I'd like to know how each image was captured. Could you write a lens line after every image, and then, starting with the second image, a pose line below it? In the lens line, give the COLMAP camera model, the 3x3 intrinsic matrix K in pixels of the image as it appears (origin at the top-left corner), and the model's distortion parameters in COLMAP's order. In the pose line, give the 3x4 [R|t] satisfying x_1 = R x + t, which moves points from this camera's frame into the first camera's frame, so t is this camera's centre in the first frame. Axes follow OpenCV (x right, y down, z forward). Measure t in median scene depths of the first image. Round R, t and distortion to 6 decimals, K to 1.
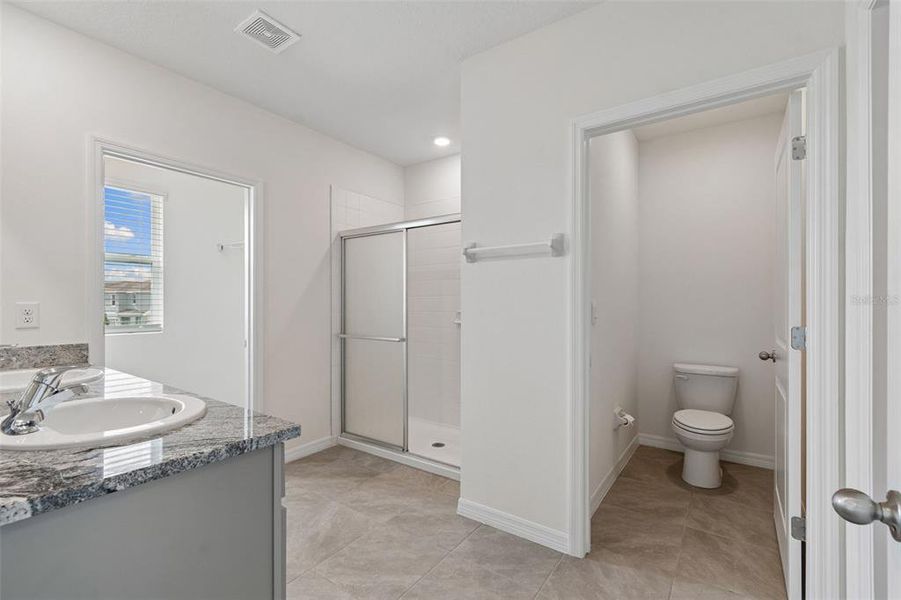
lens RADIAL K [[398.4, 0, 456.5], [0, 398.4, 299.3], [0, 0, 1]] dist [0.004081, -0.000052]
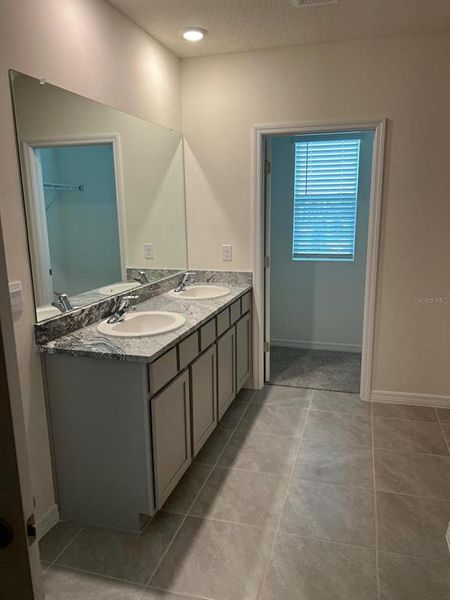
lens RADIAL K [[452.2, 0, 233.2], [0, 452.2, 299.4], [0, 0, 1]] dist [0.063815, -0.105129]
pose [[0.327332, 0.185273, -0.926568, 0.519881], [0.017409, 0.979240, 0.201955, -0.106039], [0.944749, -0.082237, 0.317311, 0.275995]]
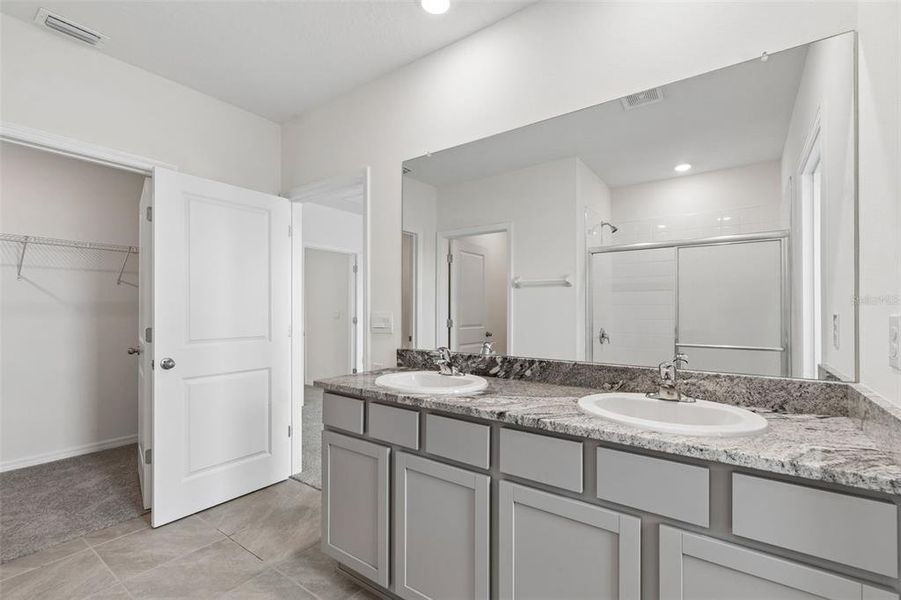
lens RADIAL K [[398.4, 0, 457.0], [0, 398.4, 309.8], [0, 0, 1]] dist [0.004081, -0.000052]
pose [[-0.999990, -0.001991, 0.004120, -0.379304], [-0.002040, 0.999929, -0.011761, 0.006344], [-0.004096, -0.011769, -0.999922, 1.019989]]
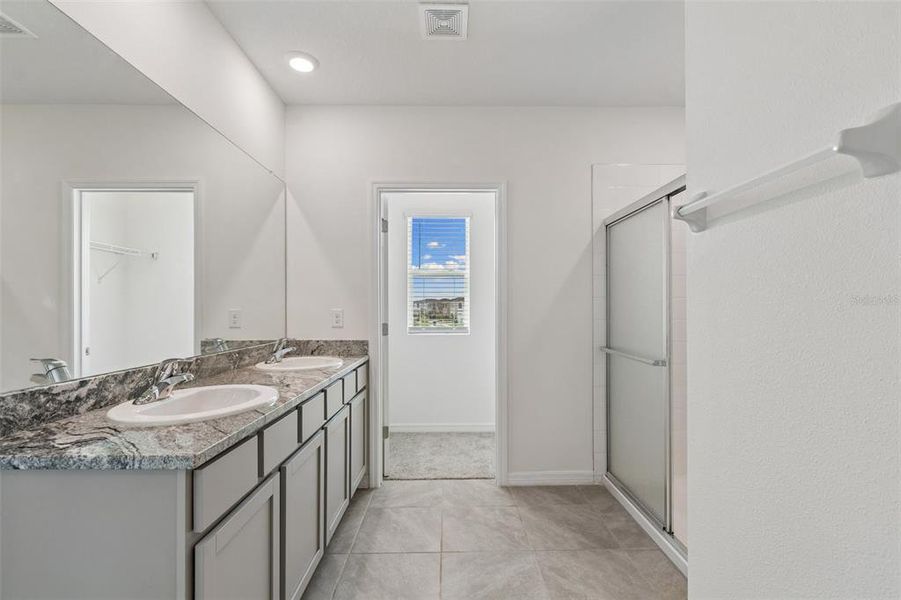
lens RADIAL K [[398.4, 0, 453.8], [0, 398.4, 305.7], [0, 0, 1]] dist [0.004081, -0.000052]
pose [[0.584405, -0.008450, -0.811418, 0.223500], [0.009075, 0.999951, -0.003878, 0.003411], [0.811412, -0.005097, 0.584453, 0.350217]]
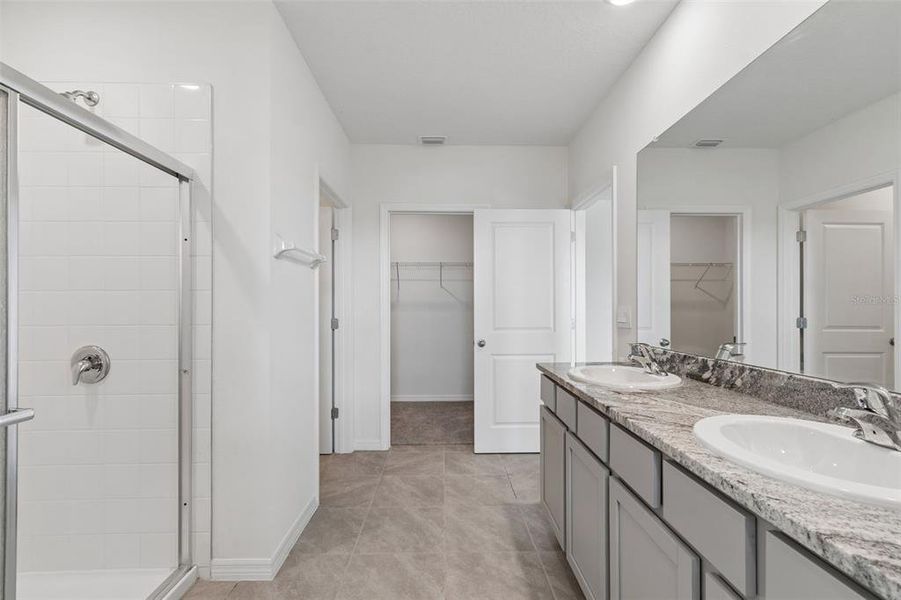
lens RADIAL K [[398.4, 0, 457.8], [0, 398.4, 305.6], [0, 0, 1]] dist [0.004081, -0.000052]
pose [[-0.602885, 0.003117, 0.797822, -0.684023], [-0.006963, 0.999934, -0.009168, 0.008834], [-0.797798, -0.011083, -0.602823, 0.974007]]
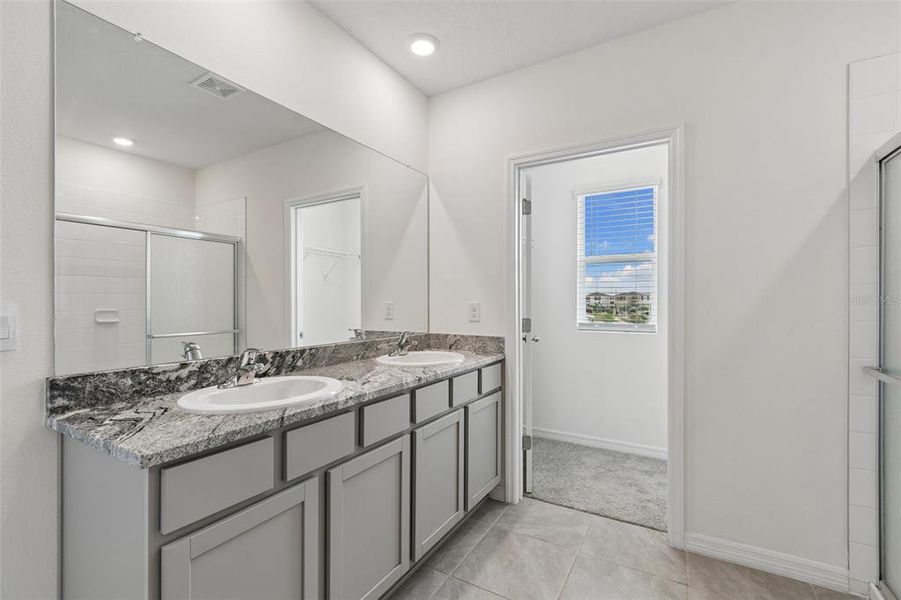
lens RADIAL K [[398.4, 0, 457.8], [0, 398.4, 301.4], [0, 0, 1]] dist [0.004081, -0.000052]
pose [[0.085304, -0.001238, -0.996354, 0.169313], [0.007952, 0.999968, -0.000562, 0.004190], [0.996323, -0.007875, 0.085311, 0.575039]]
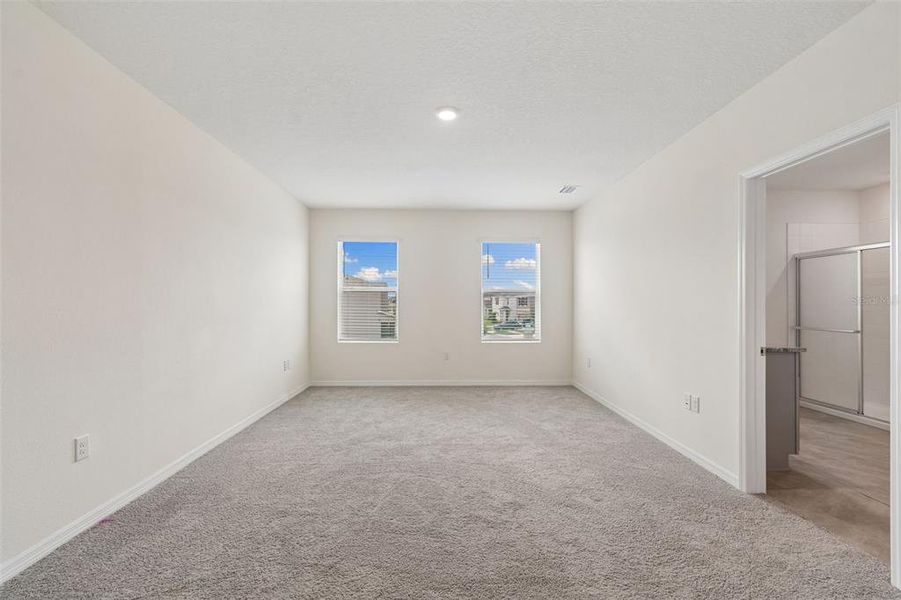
lens RADIAL K [[398.4, 0, 456.6], [0, 398.4, 304.8], [0, 0, 1]] dist [0.004081, -0.000052]
pose [[0.609463, -0.001264, -0.792813, 0.125501], [0.005344, 0.999983, 0.002514, 0.000550], [0.792796, -0.005769, 0.609459, -1.015920]]
